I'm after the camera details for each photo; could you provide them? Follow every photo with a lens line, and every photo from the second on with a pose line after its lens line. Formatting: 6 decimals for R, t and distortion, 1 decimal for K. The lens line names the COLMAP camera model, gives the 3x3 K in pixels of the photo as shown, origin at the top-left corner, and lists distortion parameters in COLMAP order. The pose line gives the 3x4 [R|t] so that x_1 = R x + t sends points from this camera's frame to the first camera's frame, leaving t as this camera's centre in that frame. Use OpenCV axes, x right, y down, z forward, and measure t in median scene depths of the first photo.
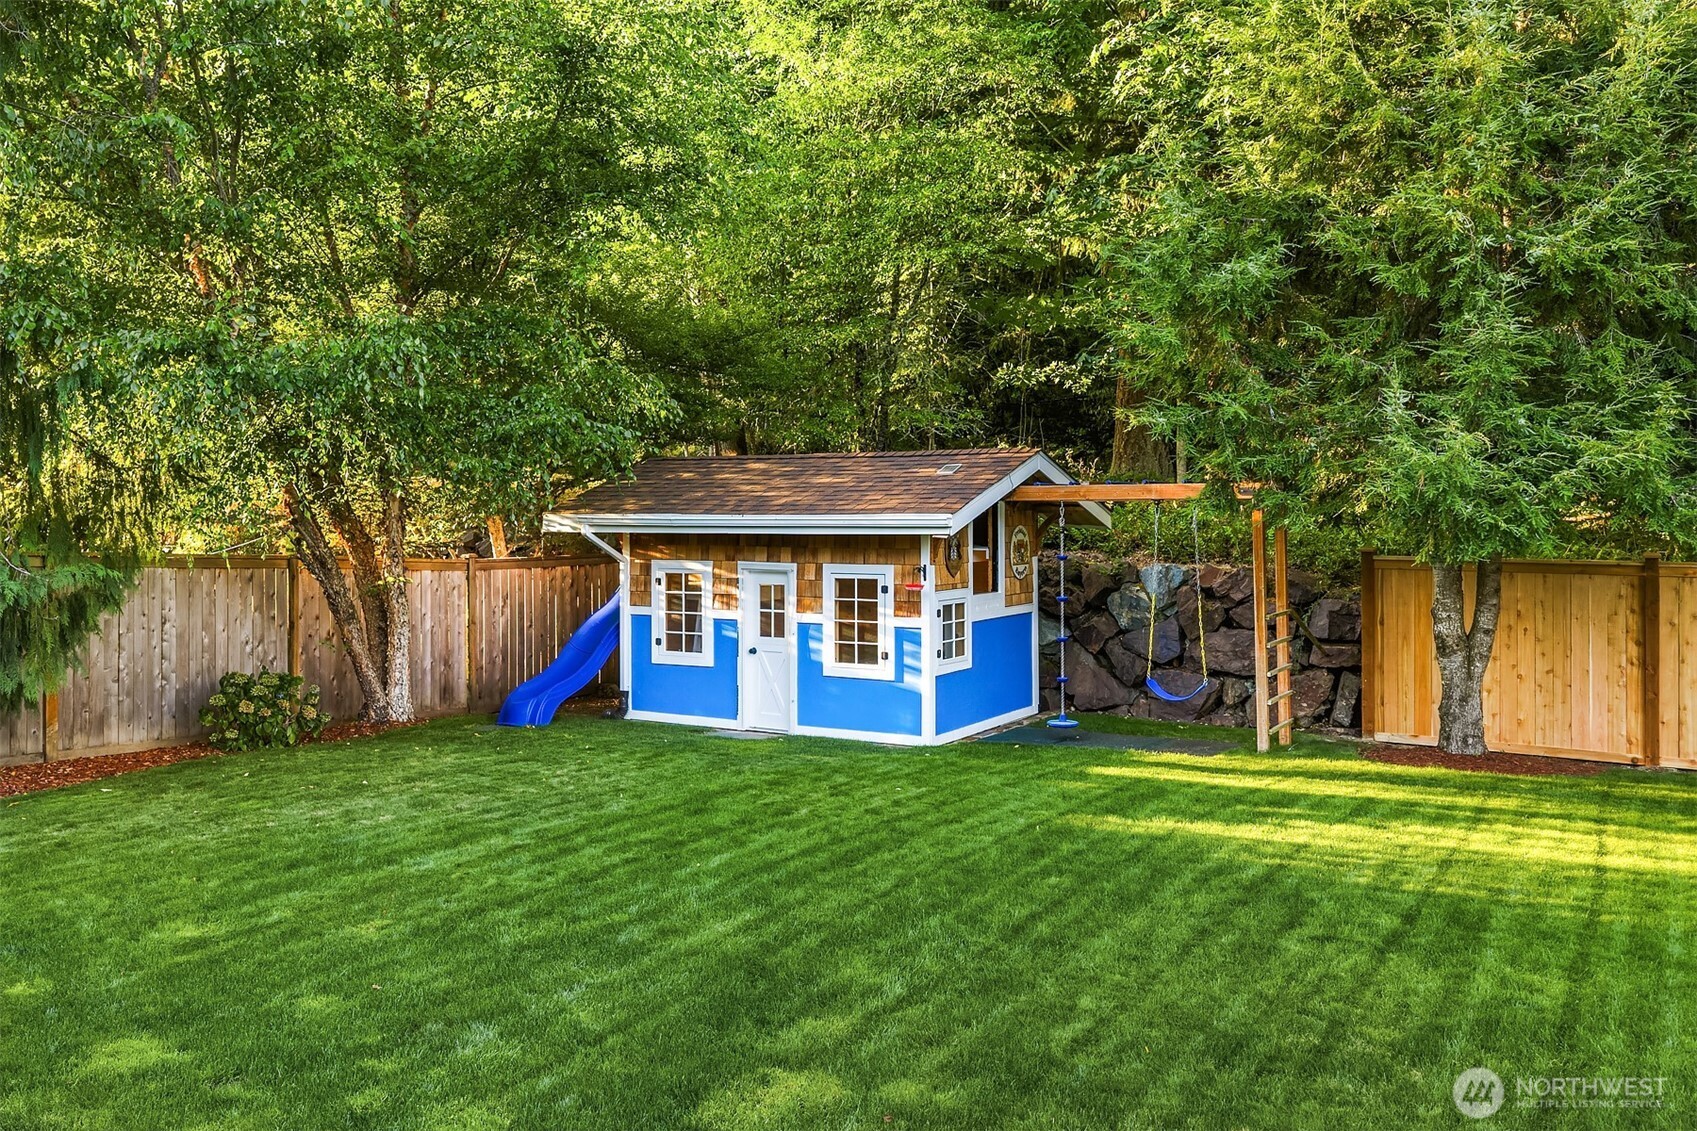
lens RADIAL K [[1425.6, 0, 848.5], [0, 1425.6, 565.5], [0, 0, 1]] dist [0.004476, -0.002275]
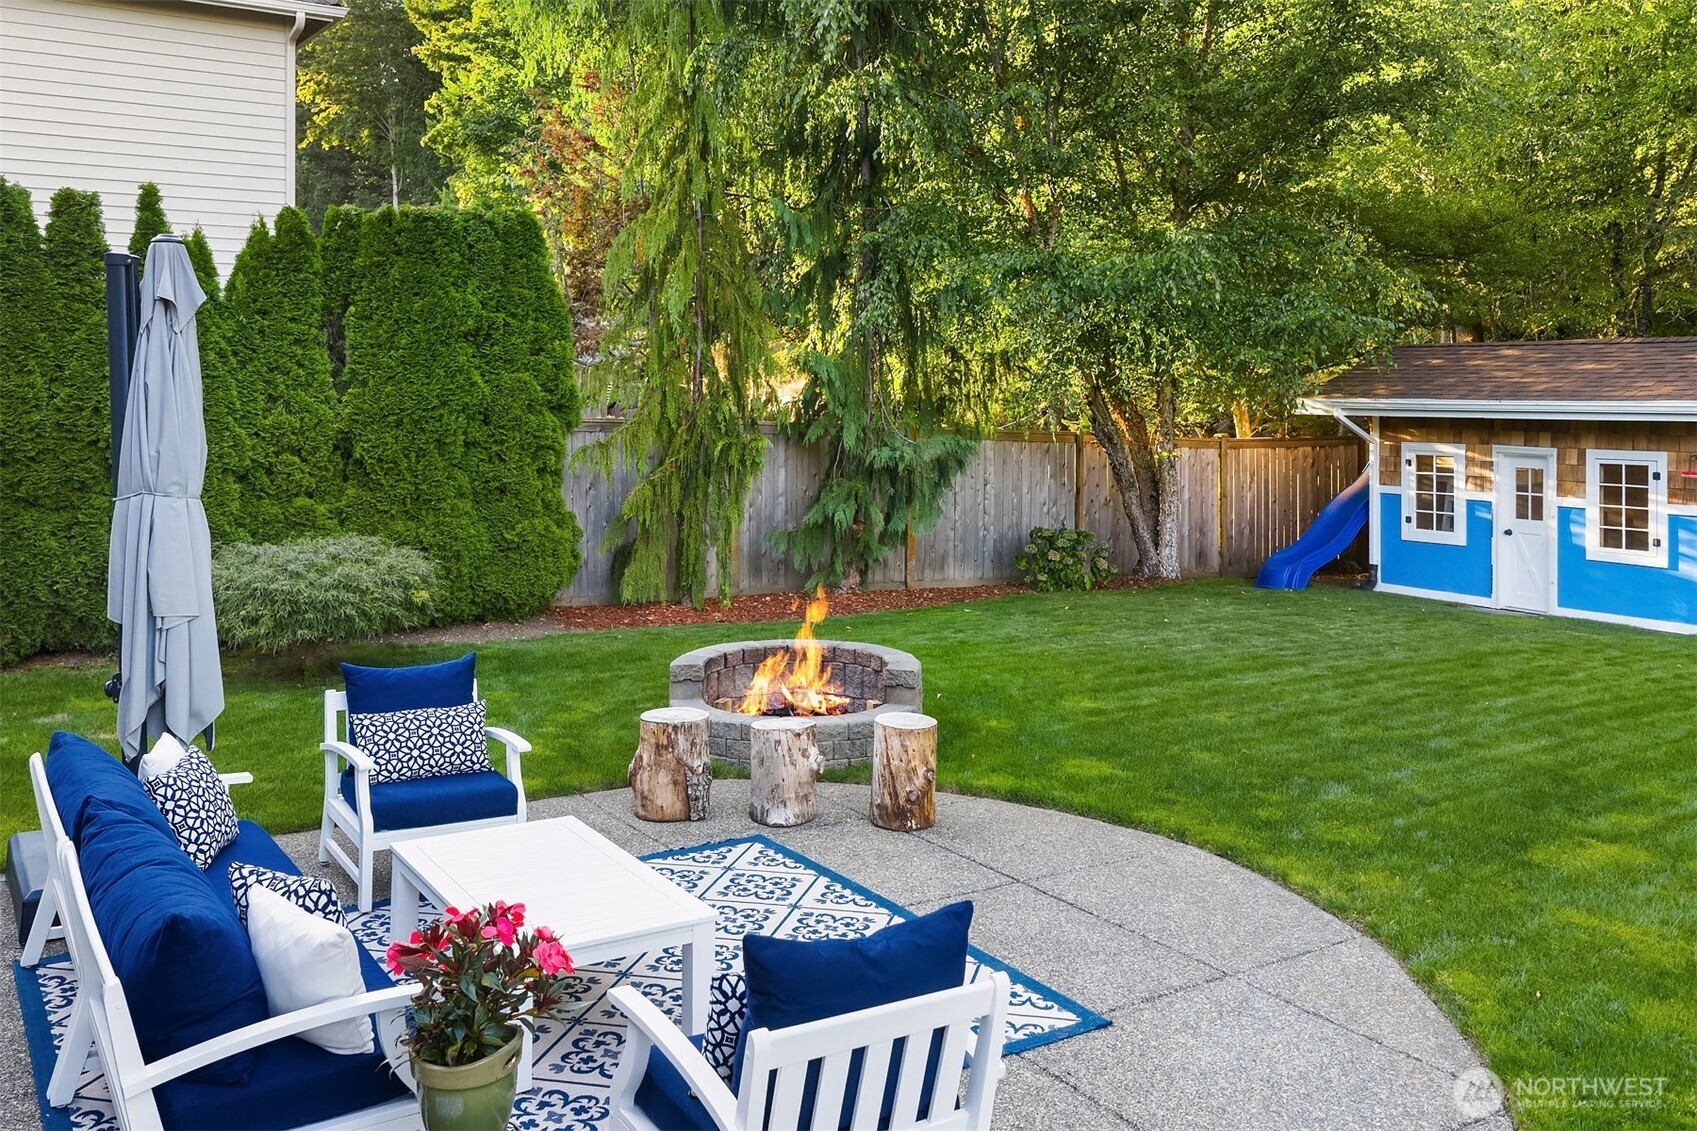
lens RADIAL K [[1420.9, 0, 847.2], [0, 1420.9, 394.8], [0, 0, 1]] dist [-0.001128, -0.008822]
pose [[0.886855, 0.005590, -0.462014, -0.017893], [-0.022907, 0.999229, -0.031880, 0.004399], [0.461479, 0.038857, 0.886300, -0.138794]]
